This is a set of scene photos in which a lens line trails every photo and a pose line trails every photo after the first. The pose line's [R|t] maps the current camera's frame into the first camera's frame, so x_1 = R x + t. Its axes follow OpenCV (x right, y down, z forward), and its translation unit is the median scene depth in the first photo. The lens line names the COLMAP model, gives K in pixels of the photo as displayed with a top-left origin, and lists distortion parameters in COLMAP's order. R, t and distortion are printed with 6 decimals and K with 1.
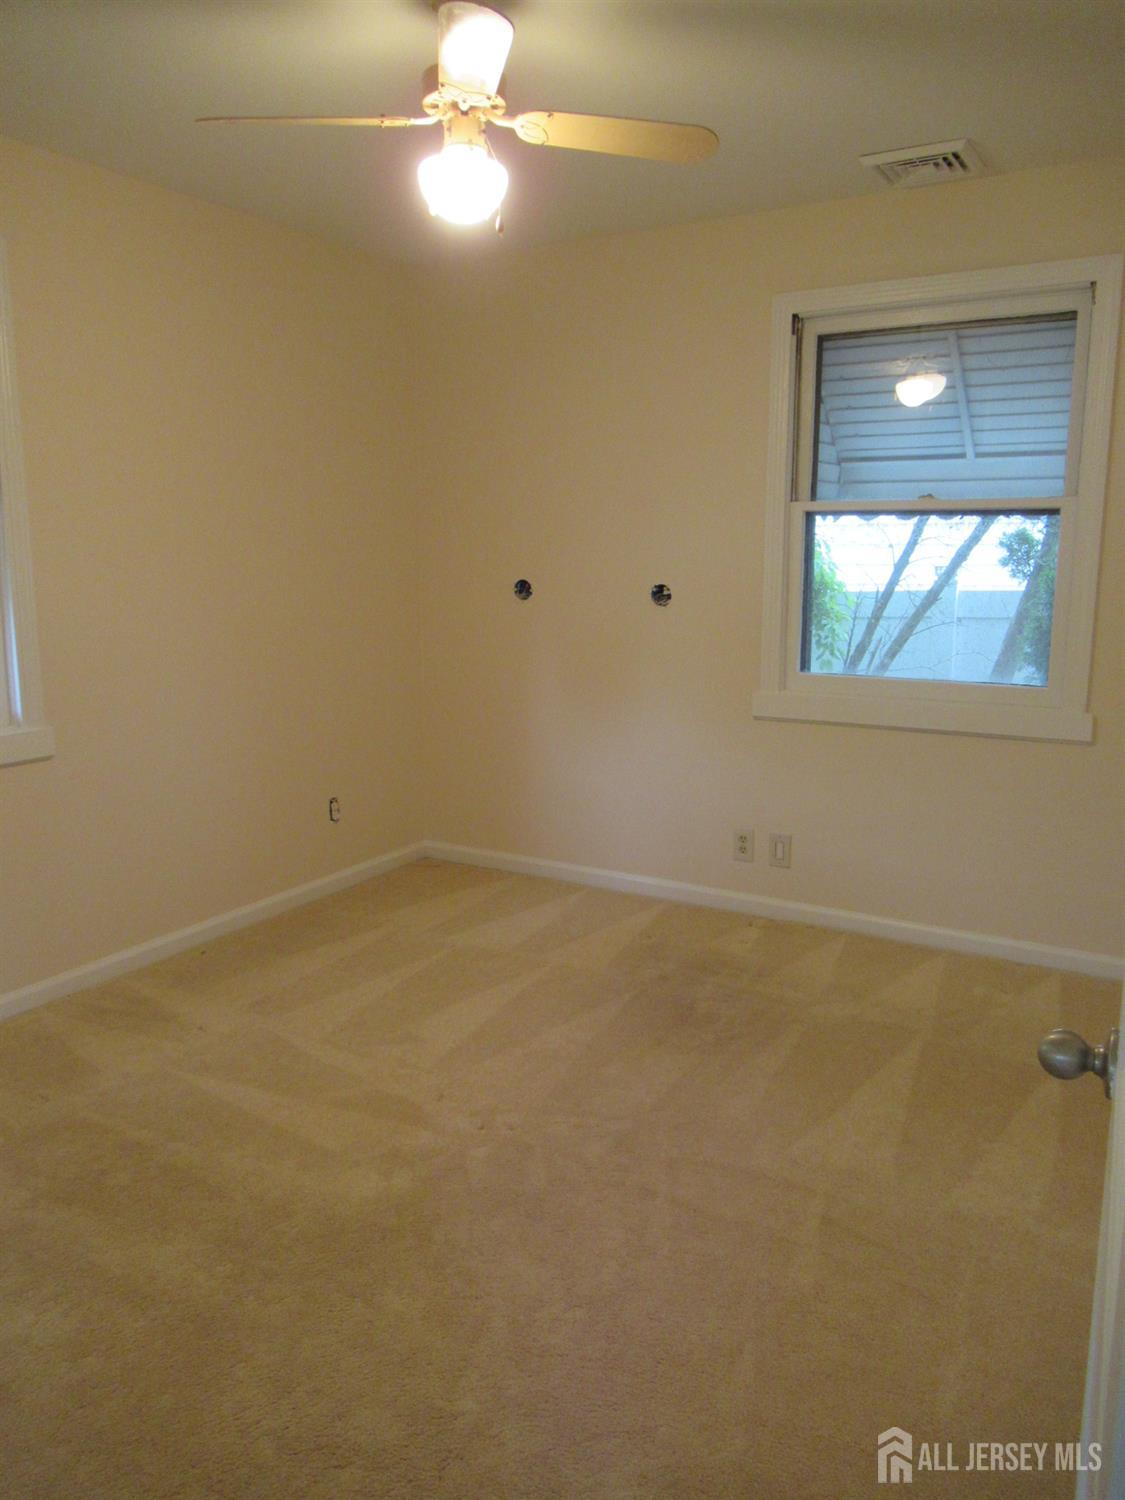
lens RADIAL K [[1160.7, 0, 567.2], [0, 1160.7, 743.4], [0, 0, 1]] dist [-0.010453, 0.002937]
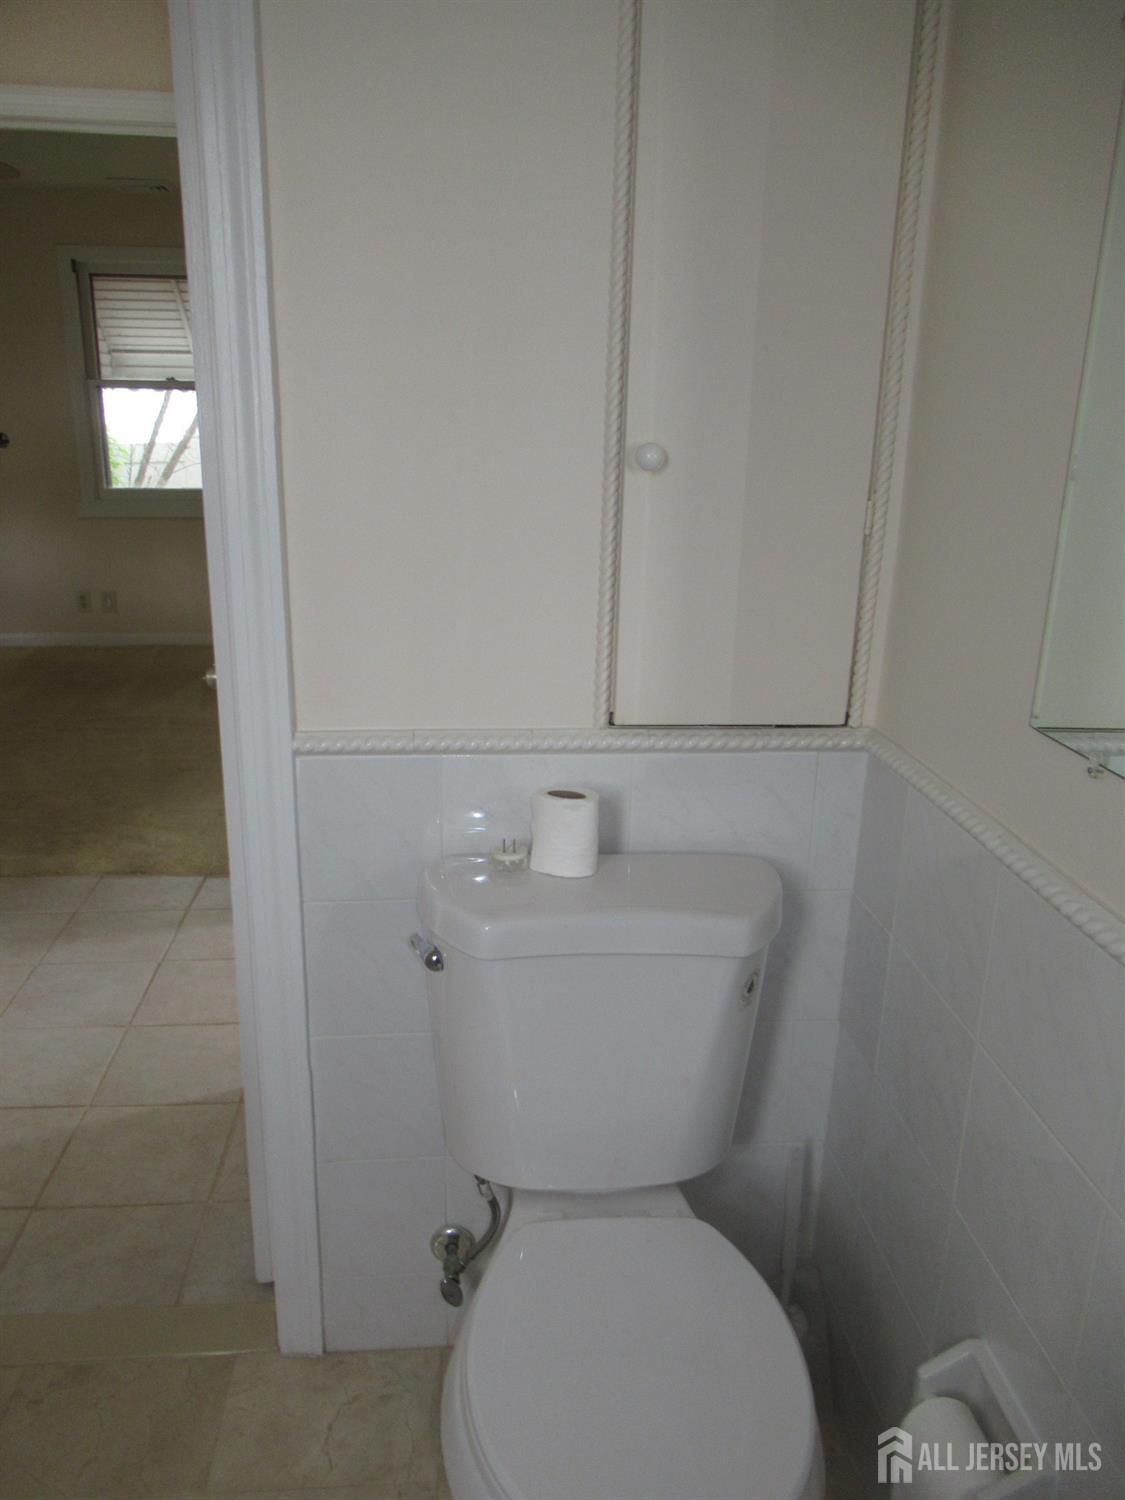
lens RADIAL K [[1160.7, 0, 573.2], [0, 1160.7, 737.9], [0, 0, 1]] dist [-0.010453, 0.002937]
pose [[0.814052, -0.152749, 0.560345, -0.204361], [0.101418, 0.987358, 0.121814, 0.138598], [-0.571868, -0.042334, 0.819252, -0.634578]]
